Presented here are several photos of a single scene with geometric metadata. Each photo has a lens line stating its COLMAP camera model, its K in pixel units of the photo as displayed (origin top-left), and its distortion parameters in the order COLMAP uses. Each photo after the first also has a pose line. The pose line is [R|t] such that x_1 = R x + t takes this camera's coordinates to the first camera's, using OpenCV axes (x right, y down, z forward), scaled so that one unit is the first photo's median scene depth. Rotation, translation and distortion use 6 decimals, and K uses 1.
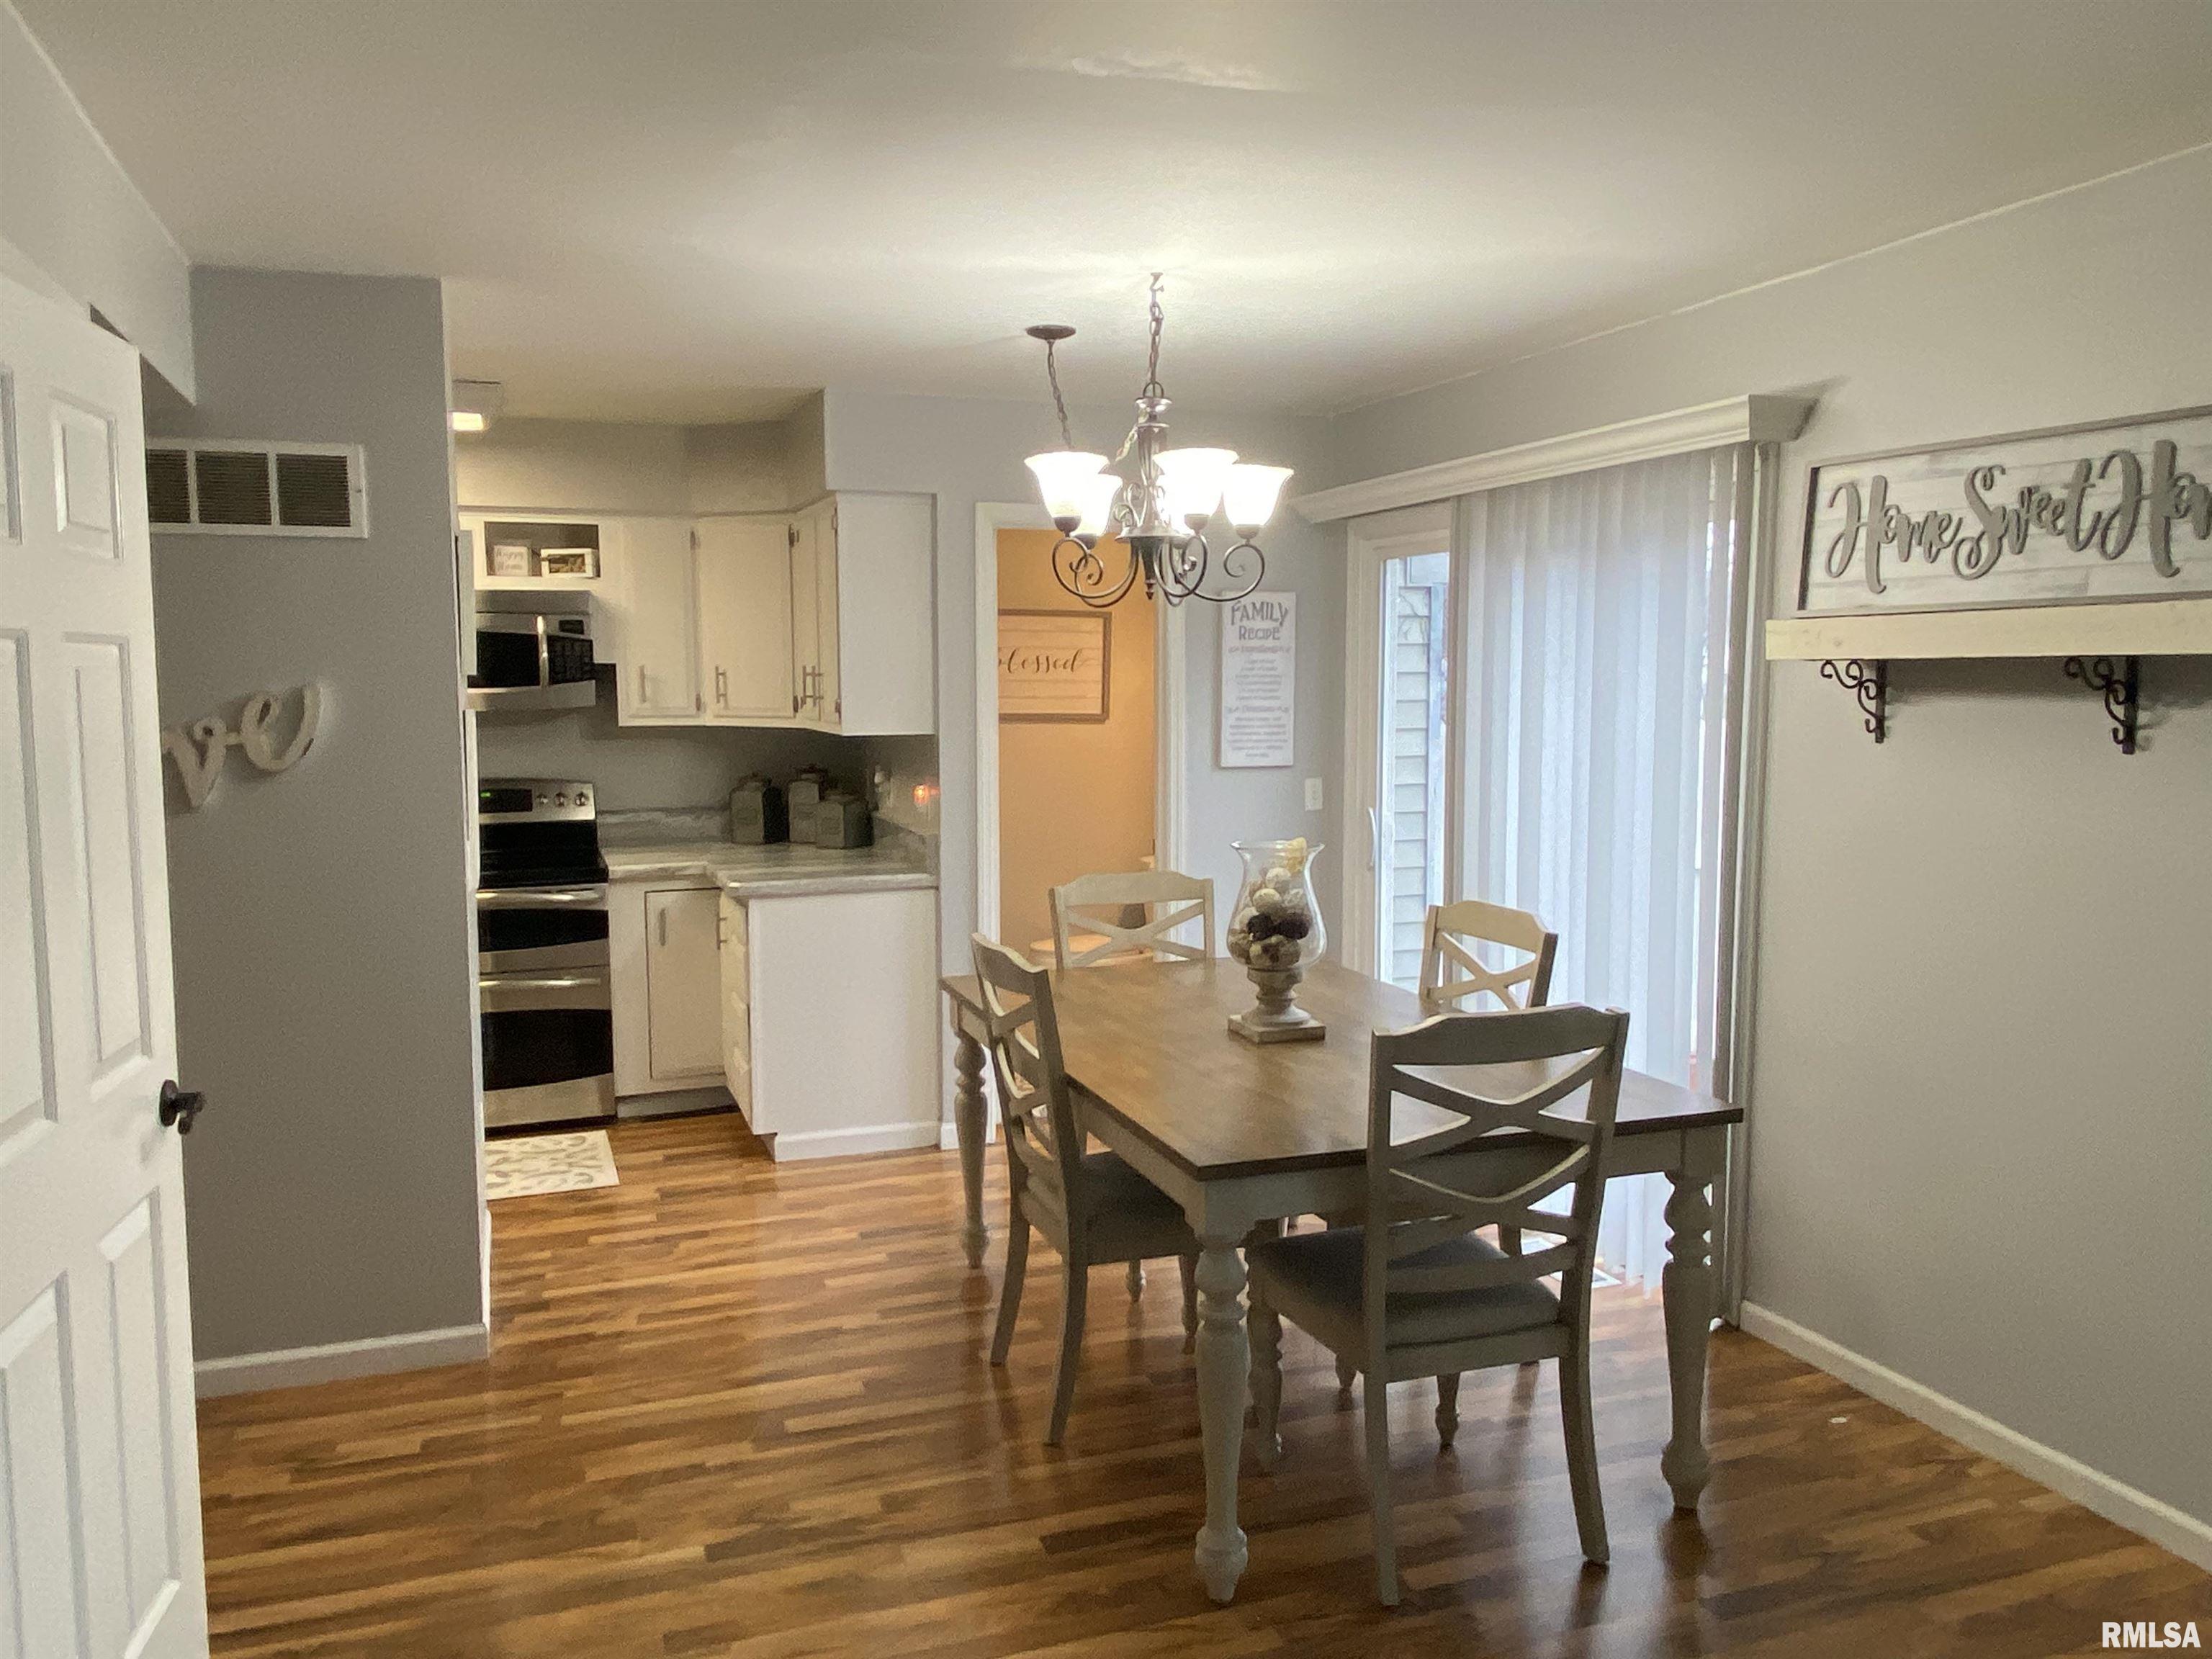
lens RADIAL K [[1659.7, 0, 1103.8], [0, 1659.7, 828.0], [0, 0, 1]] dist [0.066407, -0.040779]
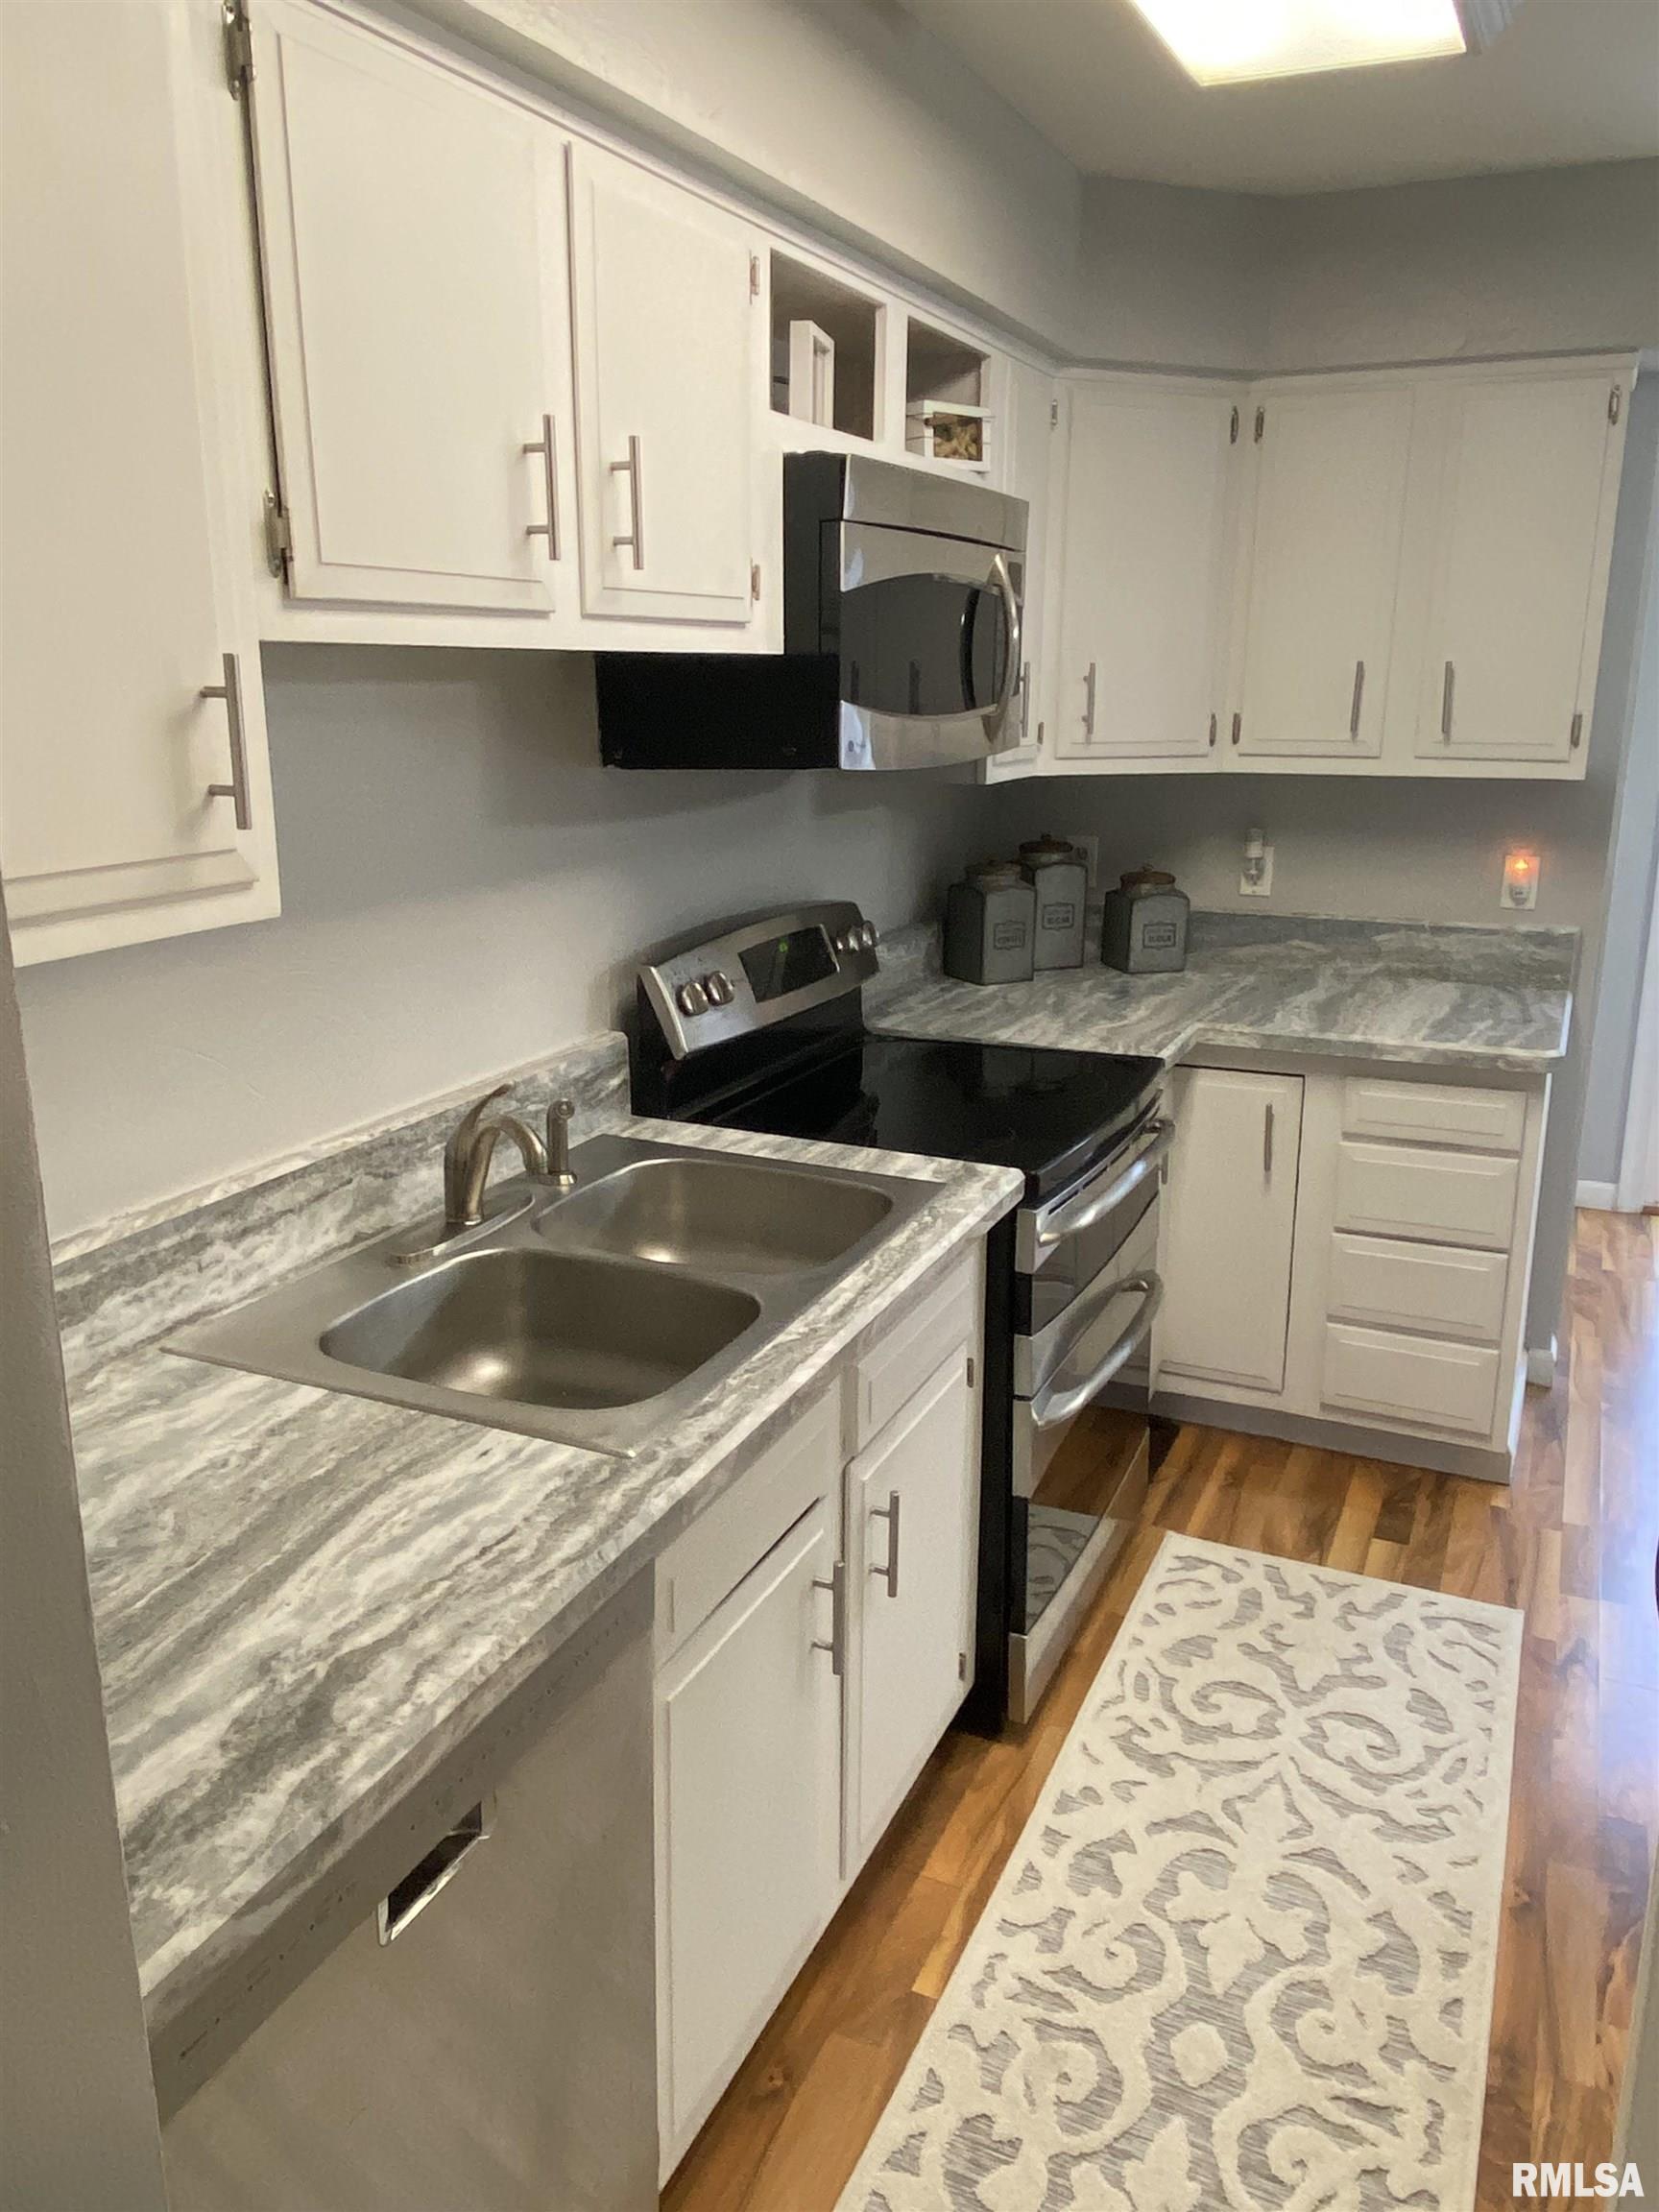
lens RADIAL K [[1659.7, 0, 831.2], [0, 1659.7, 1102.7], [0, 0, 1]] dist [0.066407, -0.040779]
pose [[0.703850, -0.171861, 0.689245, -0.754553], [0.063035, 0.981575, 0.180382, -0.066158], [-0.707546, -0.083515, 0.701715, 0.727141]]
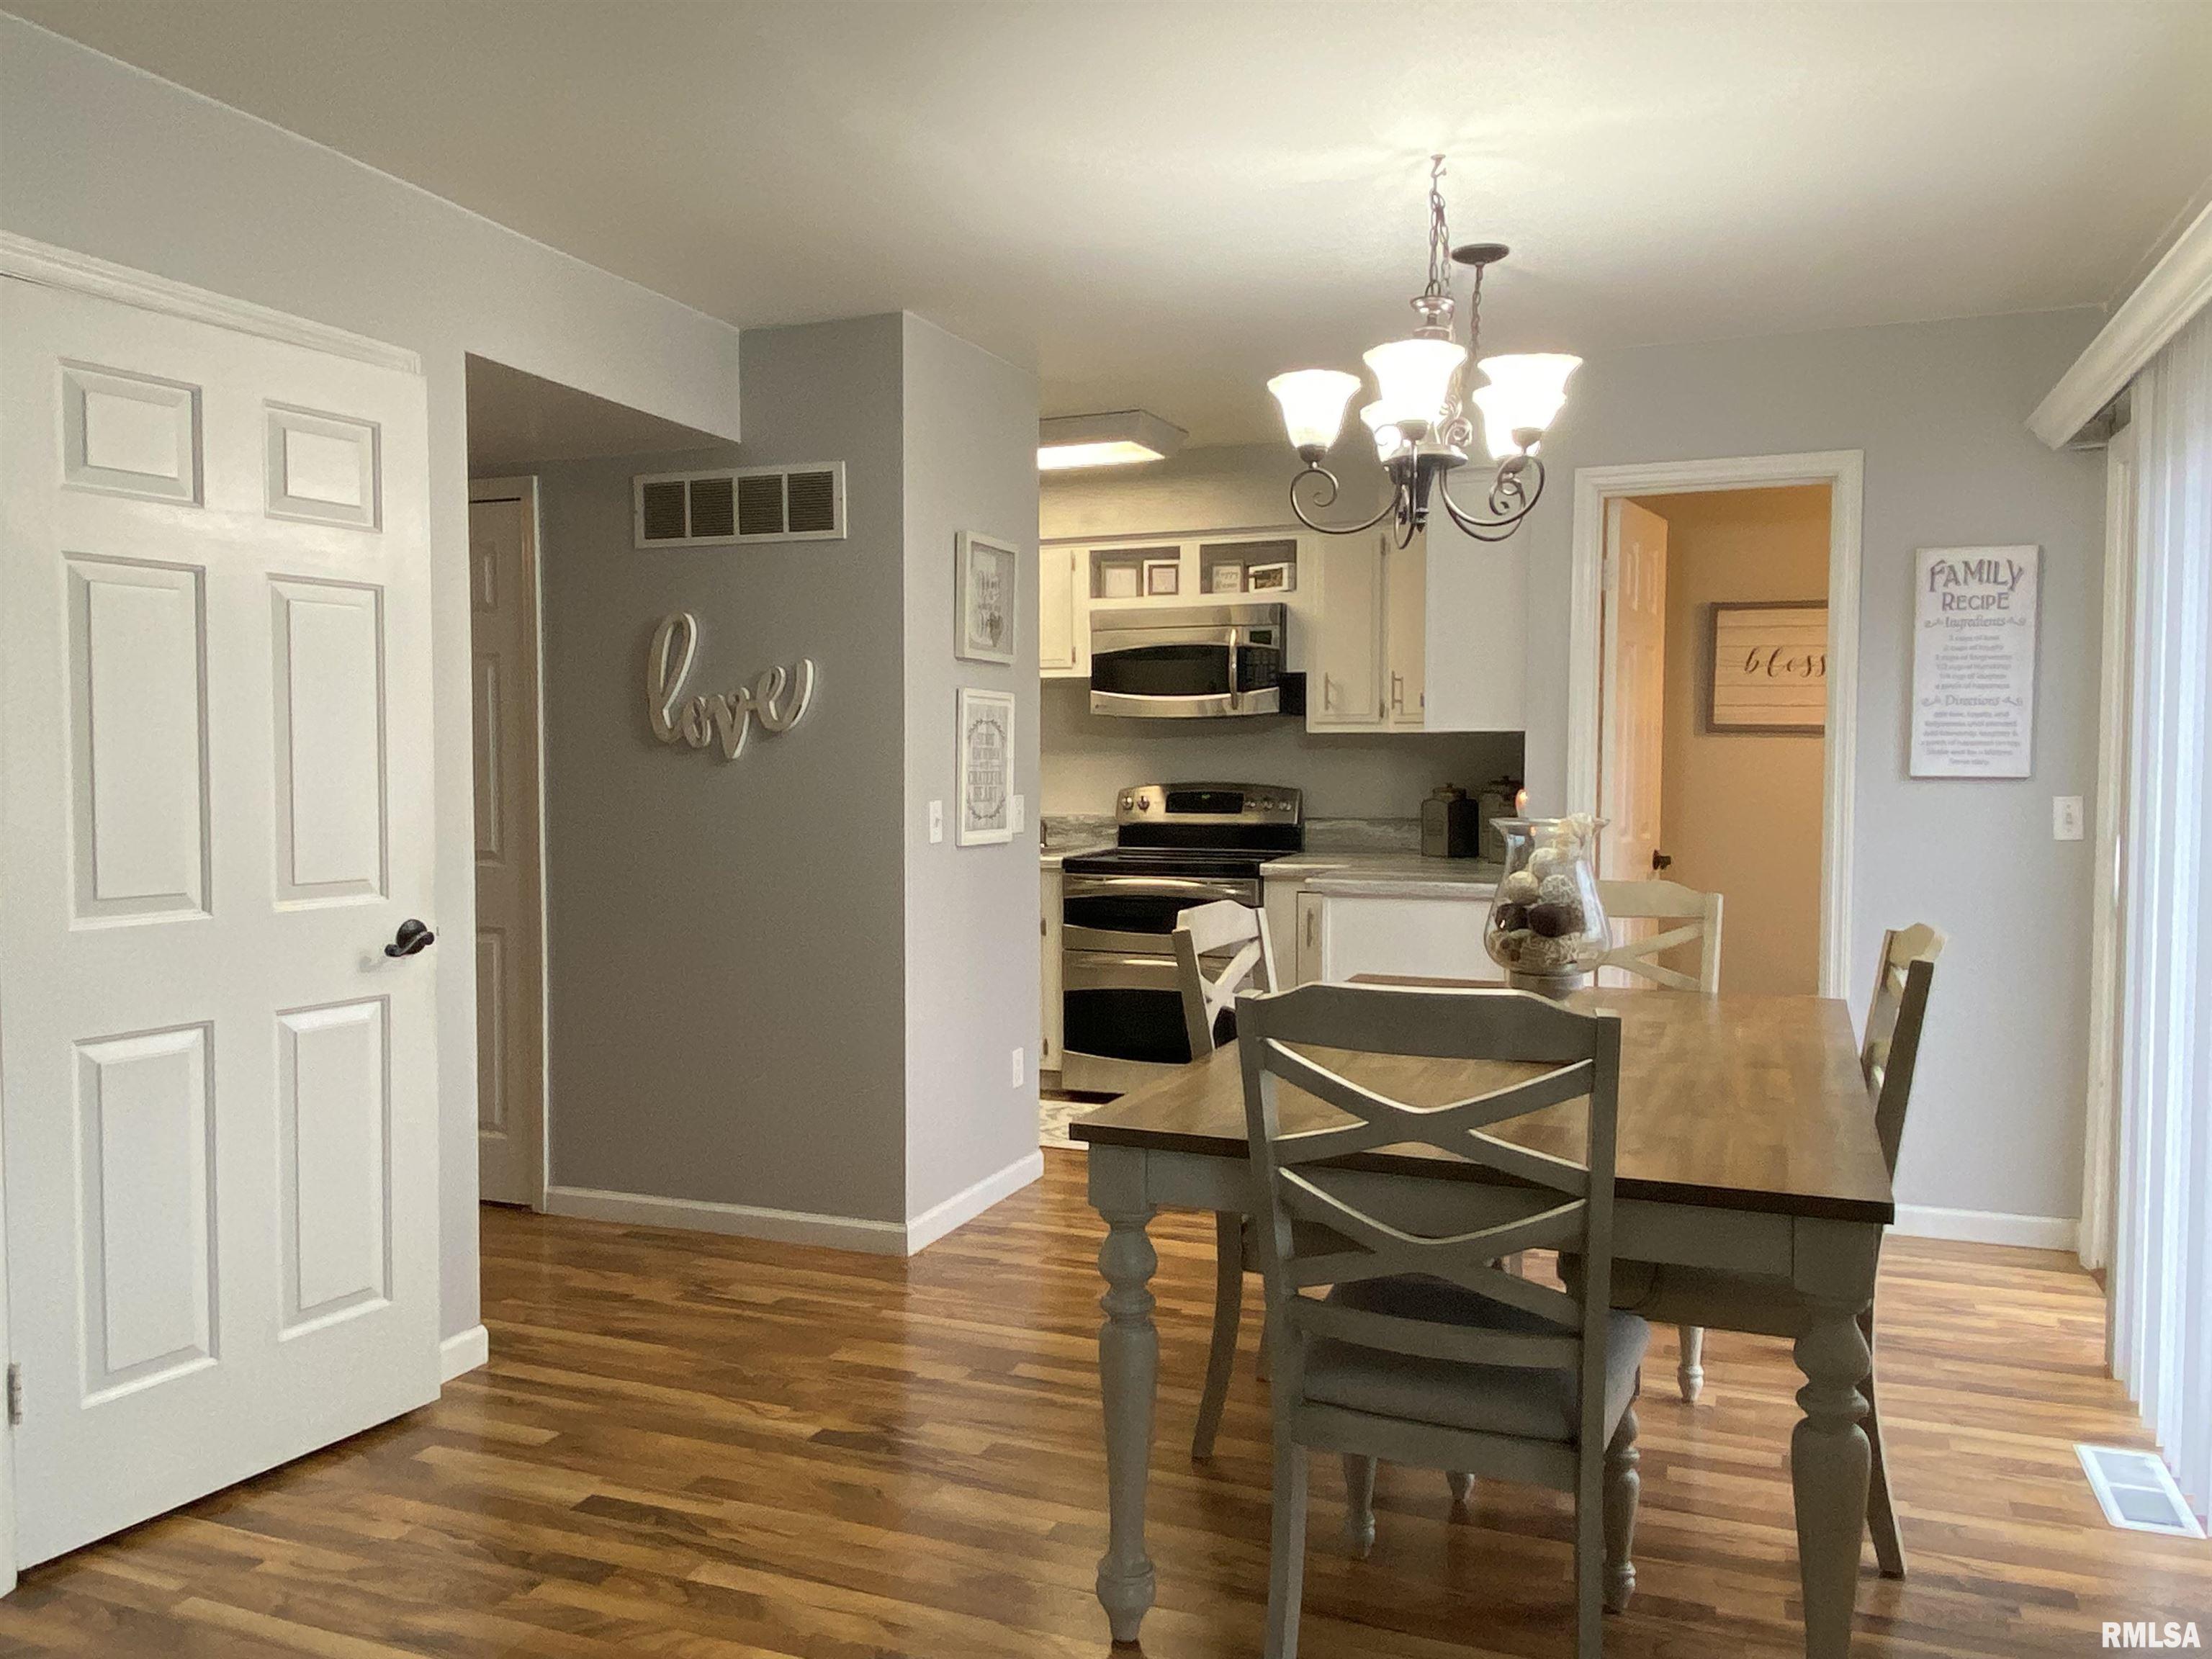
lens RADIAL K [[1659.7, 0, 1101.3], [0, 1659.7, 836.2], [0, 0, 1]] dist [0.066407, -0.040779]
pose [[0.742609, 0.037575, -0.668670, 0.331342], [-0.066124, 0.997660, -0.017374, 0.031579], [0.666453, 0.057117, 0.743356, 0.169617]]
